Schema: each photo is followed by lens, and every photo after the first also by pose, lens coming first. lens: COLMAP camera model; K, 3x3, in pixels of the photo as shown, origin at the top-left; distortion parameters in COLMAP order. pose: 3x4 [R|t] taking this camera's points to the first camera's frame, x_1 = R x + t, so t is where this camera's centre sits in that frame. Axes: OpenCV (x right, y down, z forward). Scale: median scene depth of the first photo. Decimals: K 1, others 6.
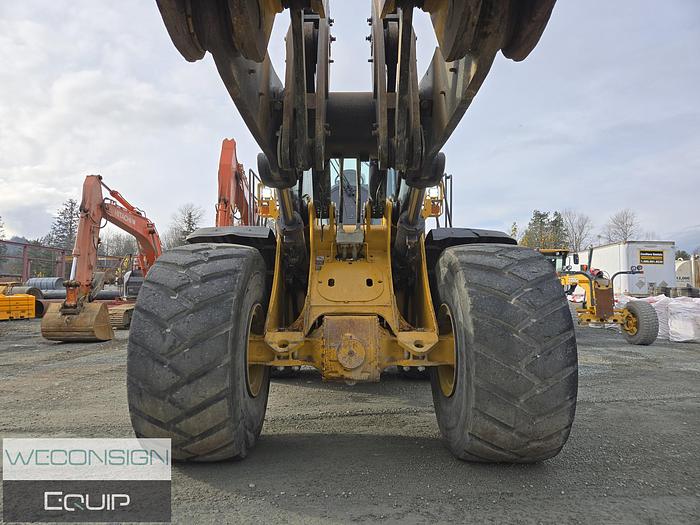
lens RADIAL K [[470.3, 0, 343.5], [0, 470.3, 263.4], [0, 0, 1]] dist [0.084615, -0.078545]
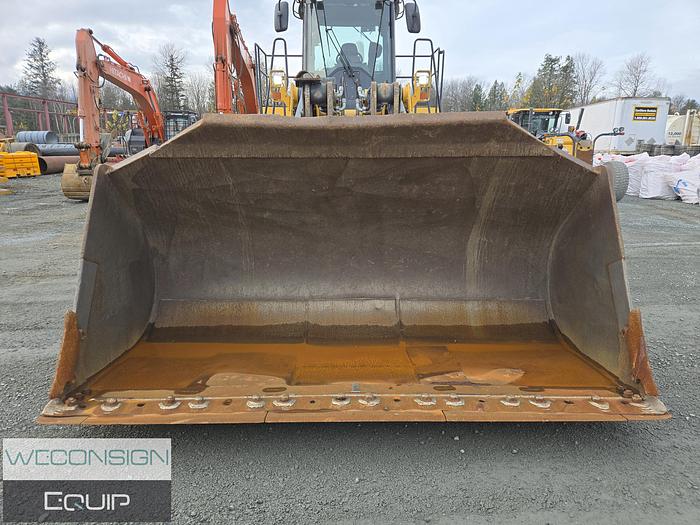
lens RADIAL K [[473.8, 0, 352.7], [0, 473.8, 264.7], [0, 0, 1]] dist [0.102993, -0.100507]
pose [[0.999699, -0.005751, 0.023866, -0.004194], [-0.001708, 0.953522, 0.301318, -0.027905], [-0.024490, -0.301268, 0.953225, -0.096657]]
